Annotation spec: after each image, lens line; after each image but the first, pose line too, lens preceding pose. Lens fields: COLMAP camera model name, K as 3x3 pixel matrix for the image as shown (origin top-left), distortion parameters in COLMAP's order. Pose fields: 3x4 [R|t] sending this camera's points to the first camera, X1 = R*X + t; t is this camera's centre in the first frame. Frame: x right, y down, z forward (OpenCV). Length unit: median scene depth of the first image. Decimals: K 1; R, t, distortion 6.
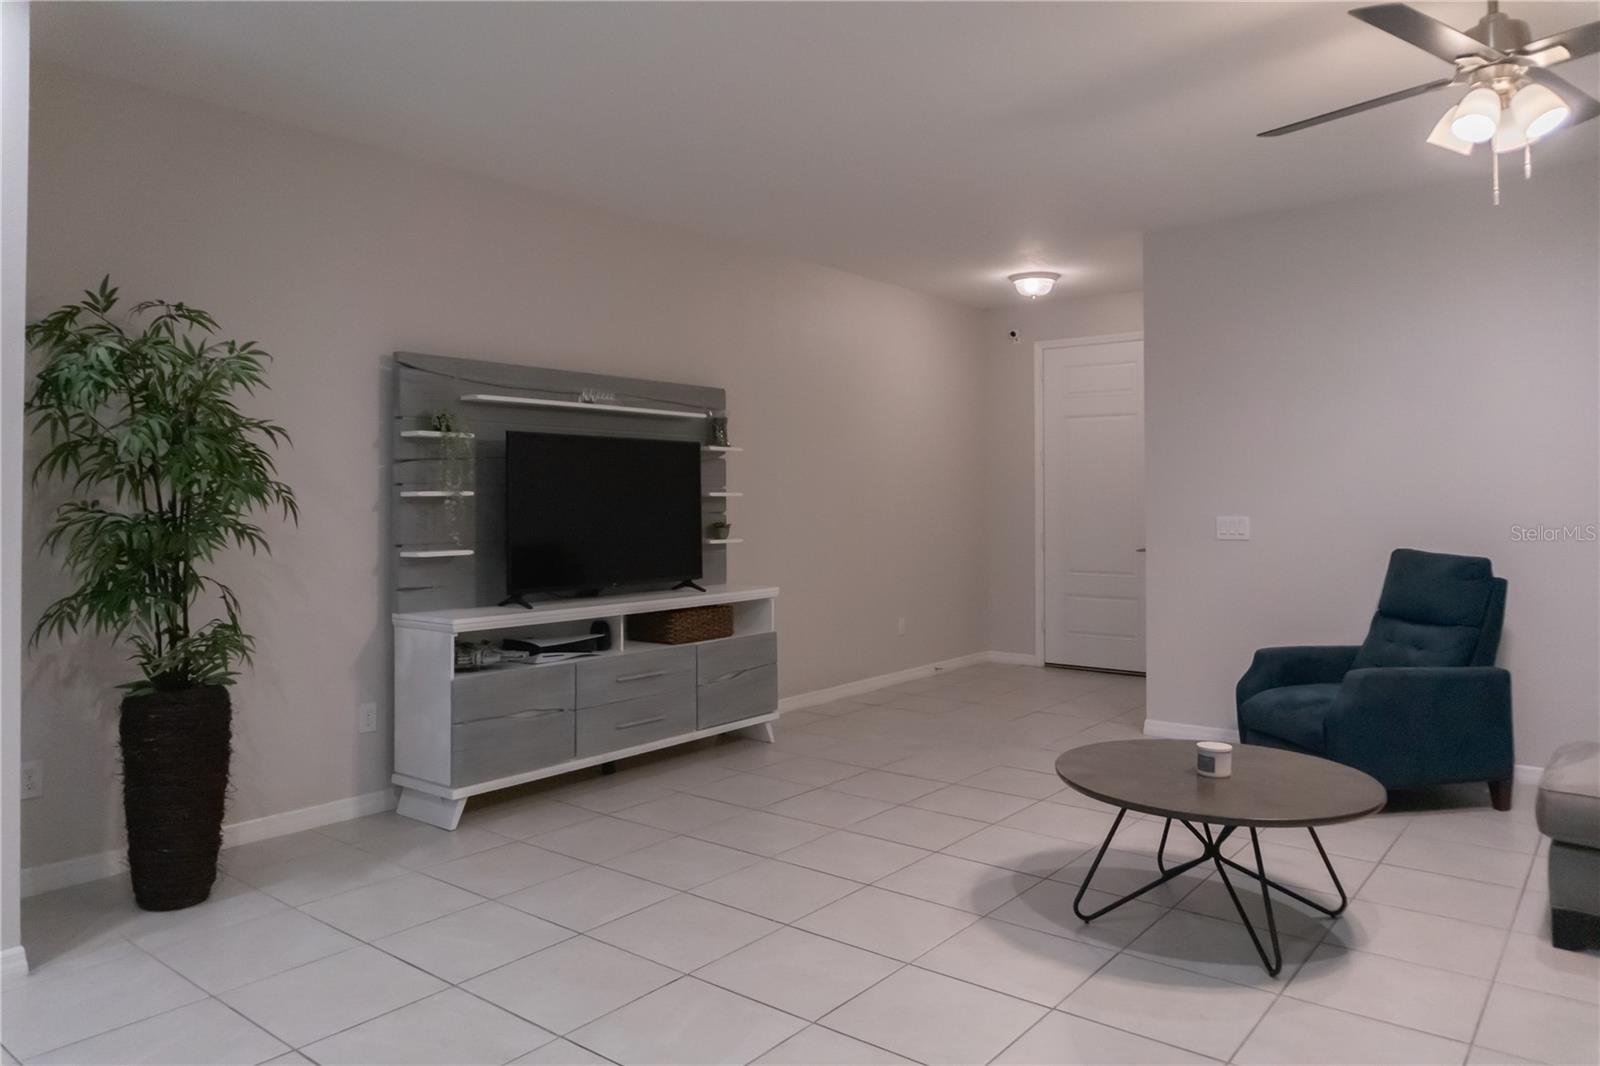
lens RADIAL K [[1089.5, 0, 800.5], [0, 1089.5, 481.1], [0, 0, 1]] dist [-0.006954, -0.002412]
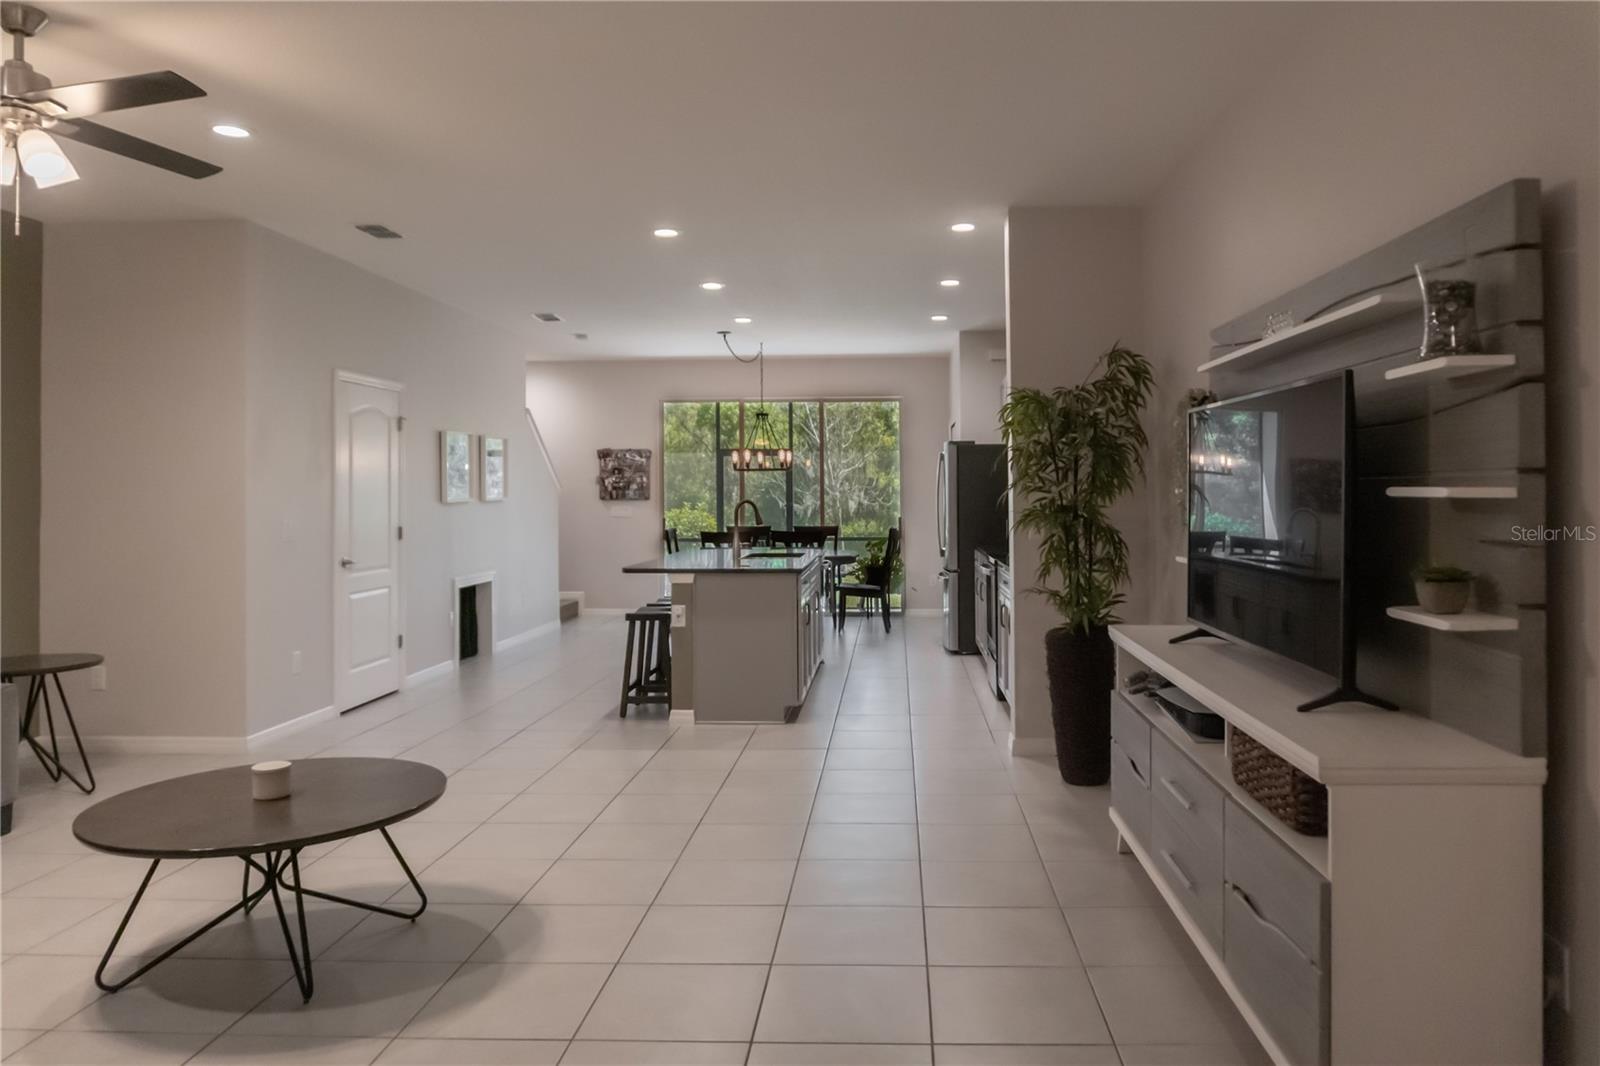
lens RADIAL K [[1101.8, 0, 860.0], [0, 1101.8, 481.3], [0, 0, 1]] dist [-0.021636, -0.004947]
pose [[-0.804160, -0.000857, -0.594413, 0.388120], [0.015009, 0.999651, -0.021745, 0.017652], [0.594224, -0.026408, -0.803866, 1.508034]]
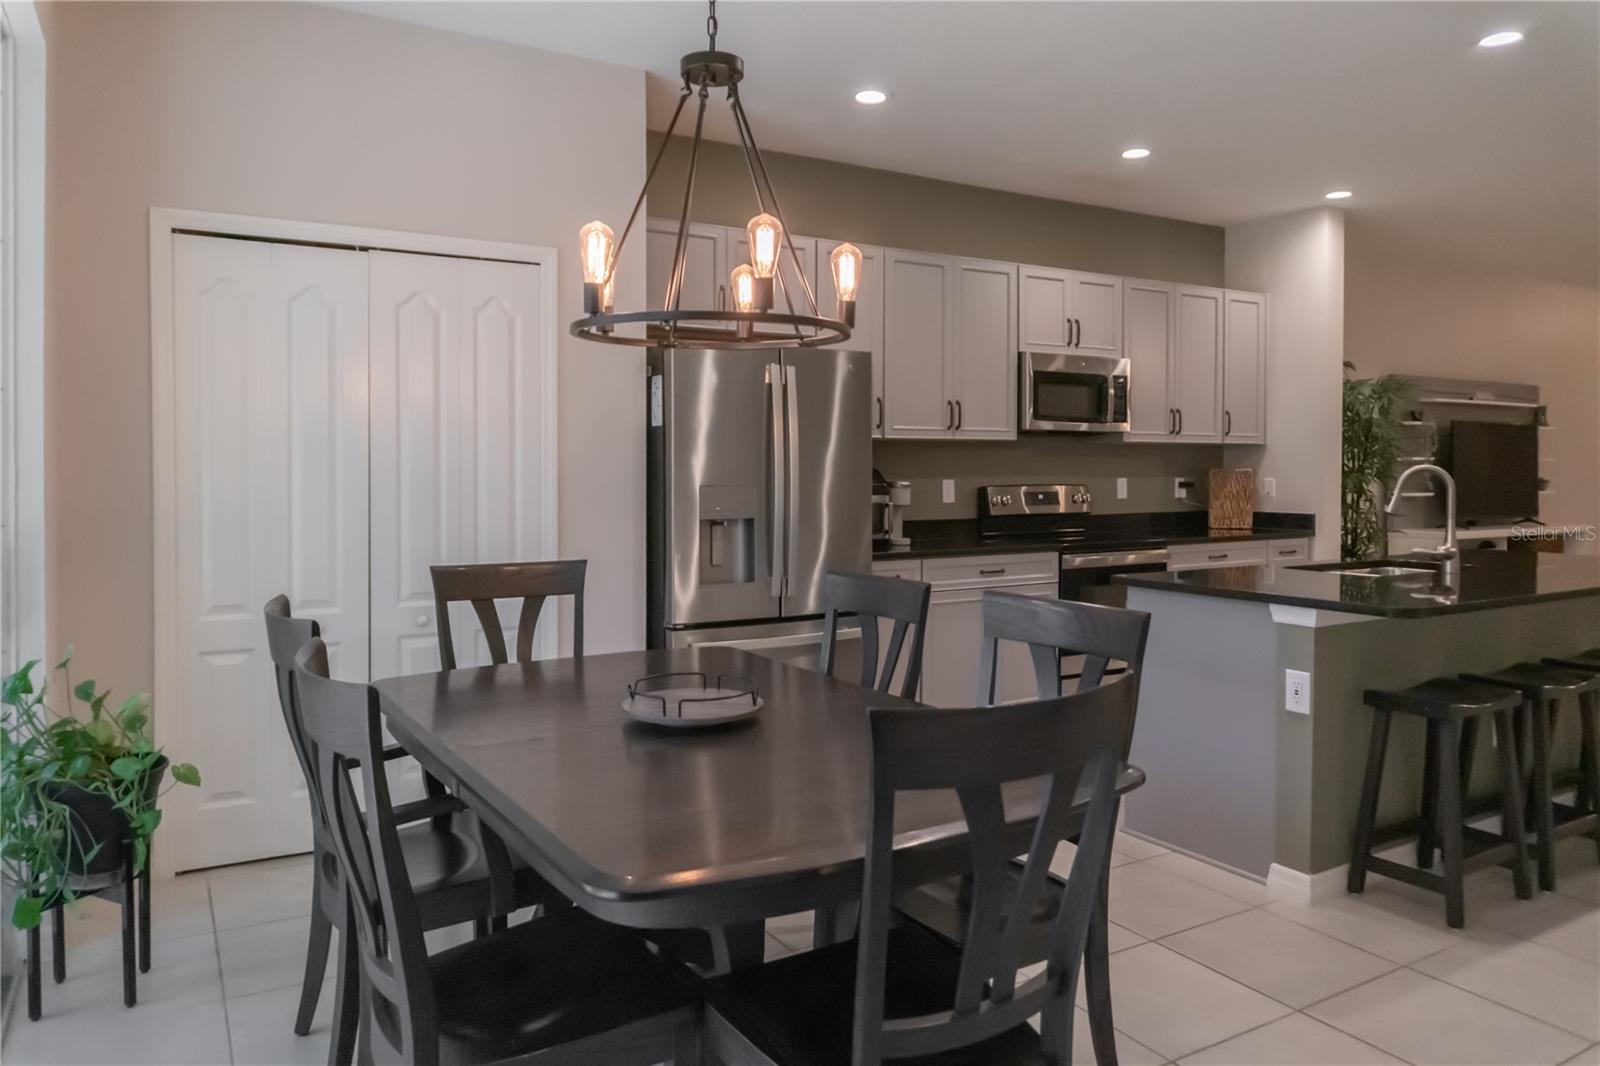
lens RADIAL K [[1089.5, 0, 800.5], [0, 1089.5, 481.1], [0, 0, 1]] dist [-0.006954, -0.002412]
pose [[0.934176, 0.005427, -0.356770, -0.605219], [0.004777, 0.999605, 0.027712, -0.004915], [0.356779, -0.027592, 0.933781, -0.879314]]
